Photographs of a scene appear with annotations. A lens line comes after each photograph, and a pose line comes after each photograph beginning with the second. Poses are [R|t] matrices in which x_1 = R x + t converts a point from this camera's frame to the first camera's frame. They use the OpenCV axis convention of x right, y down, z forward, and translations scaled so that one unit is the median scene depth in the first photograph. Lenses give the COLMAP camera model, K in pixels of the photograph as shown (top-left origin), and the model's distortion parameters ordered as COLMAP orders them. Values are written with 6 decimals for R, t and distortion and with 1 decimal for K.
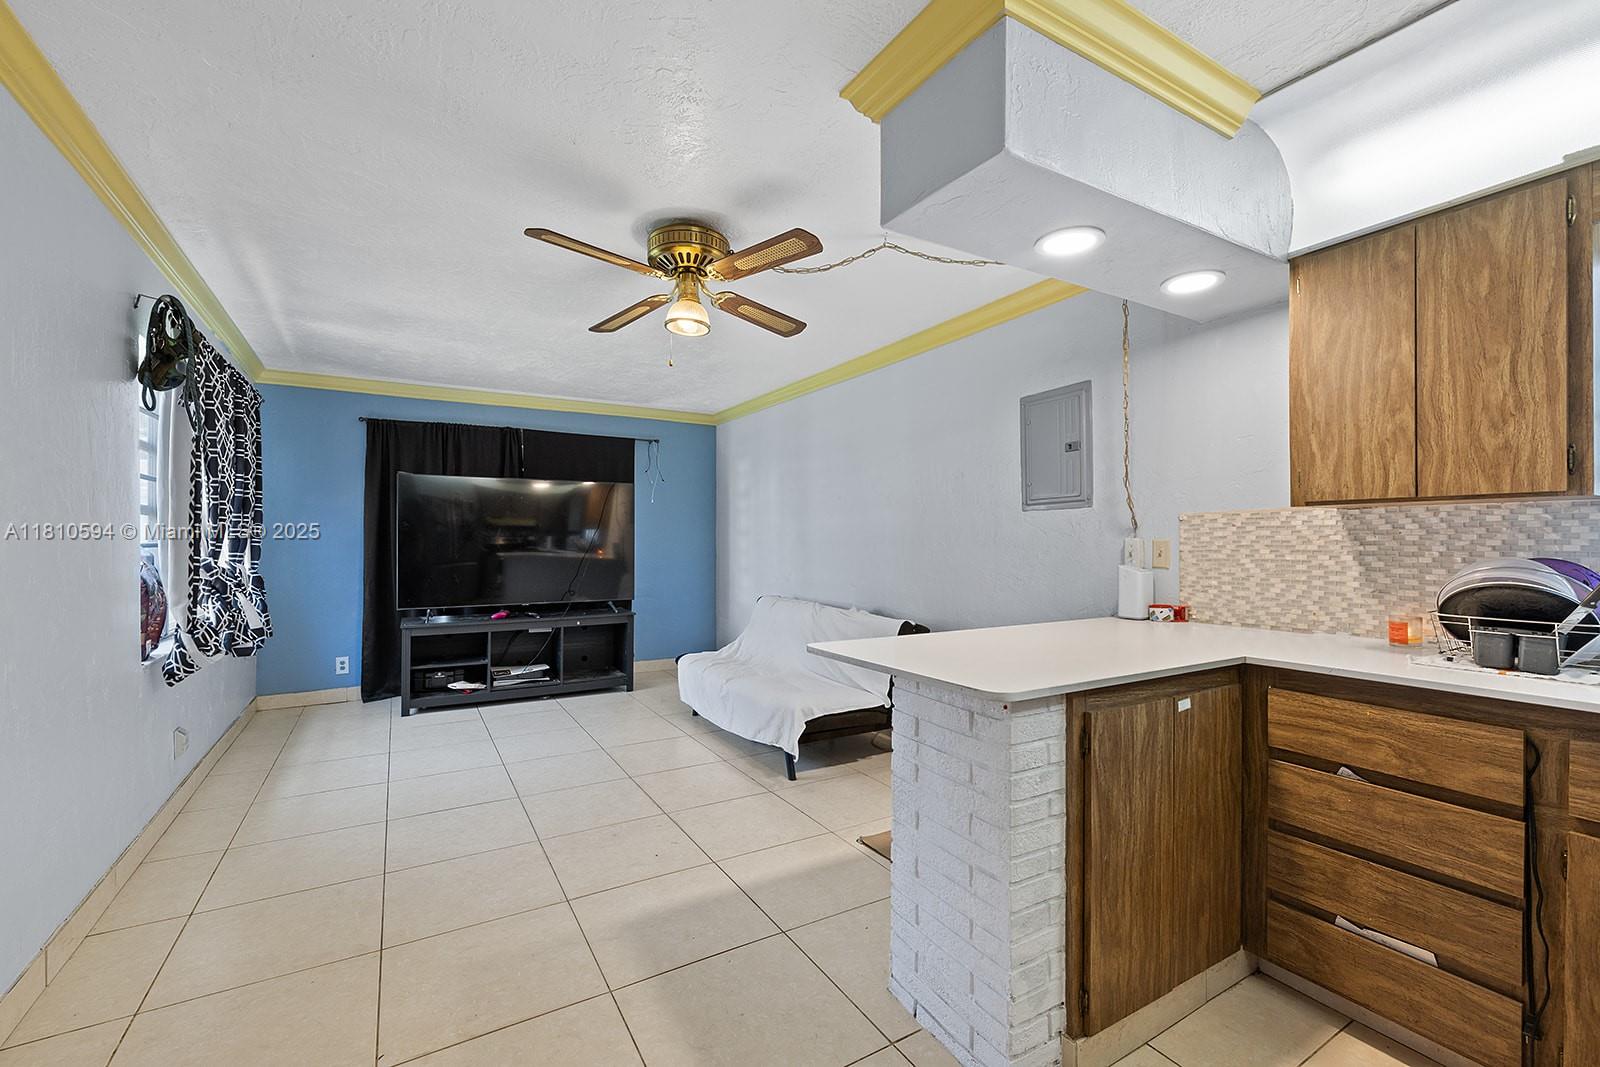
lens RADIAL K [[673.6, 0, 796.9], [0, 673.6, 534.7], [0, 0, 1]] dist [0.000691, 0.000029]
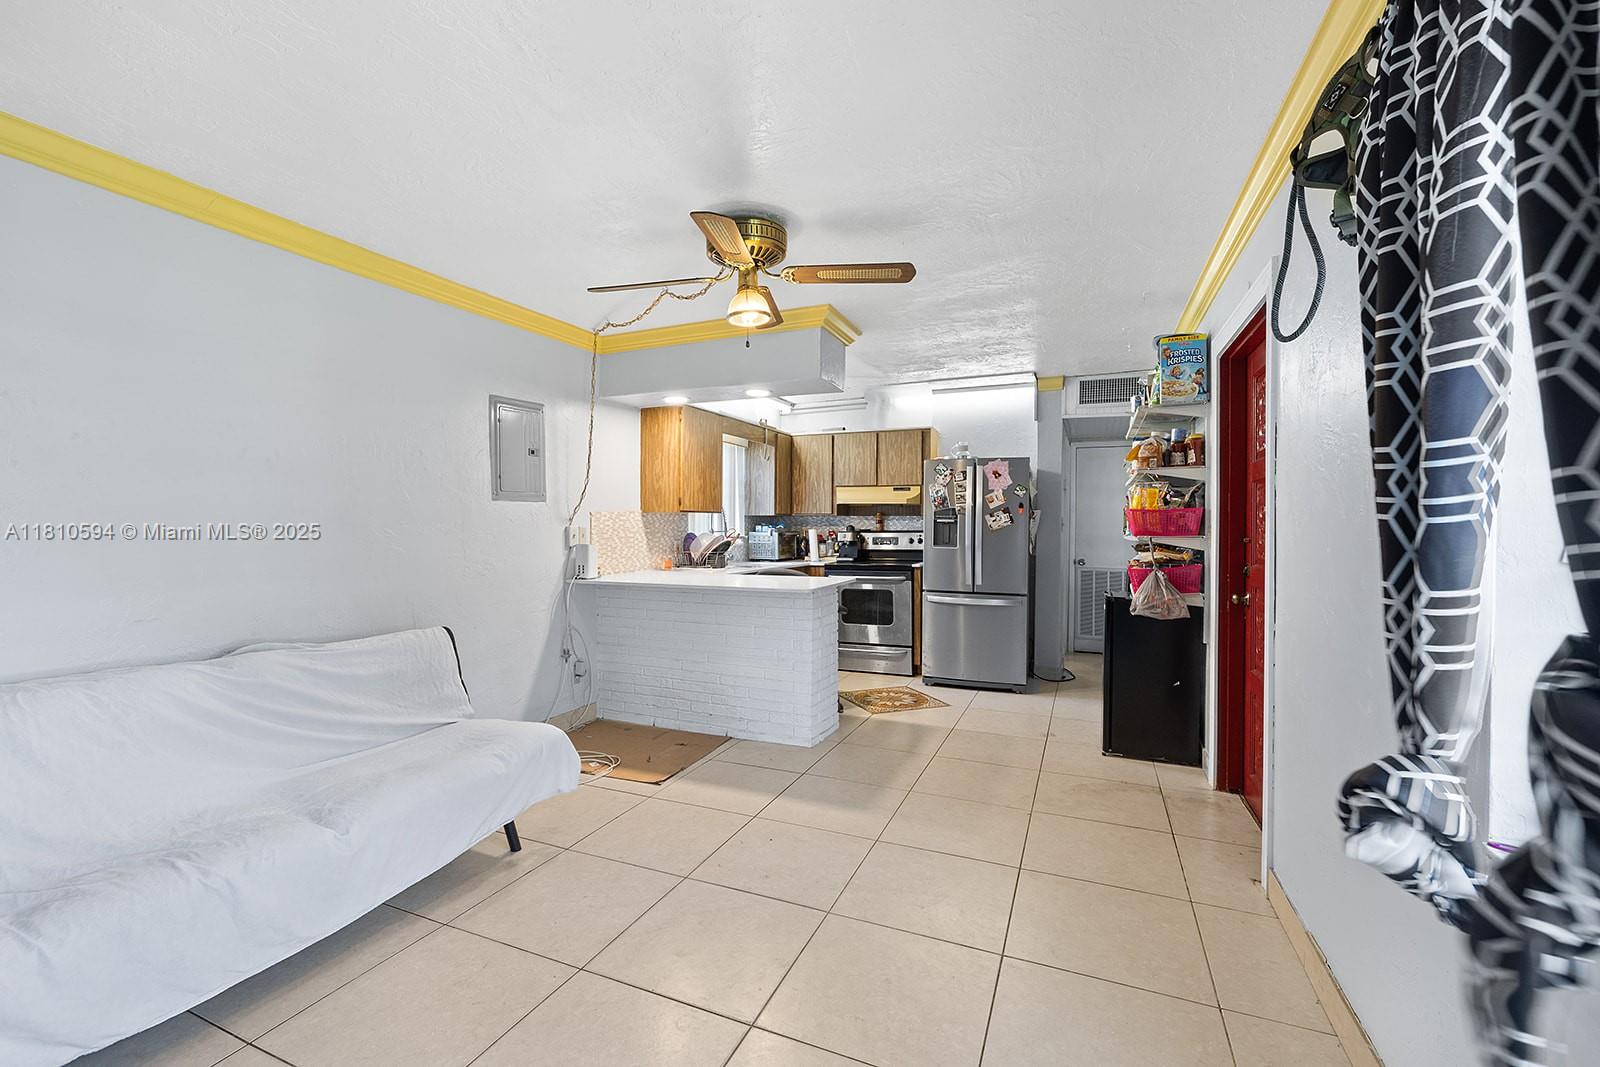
lens RADIAL K [[673.6, 0, 796.8], [0, 673.6, 527.3], [0, 0, 1]] dist [0.000691, 0.000029]
pose [[-0.587354, -0.009882, 0.809270, -1.385655], [-0.013954, 0.999900, 0.002082, -0.001837], [-0.809210, -0.010069, -0.587433, 2.083894]]
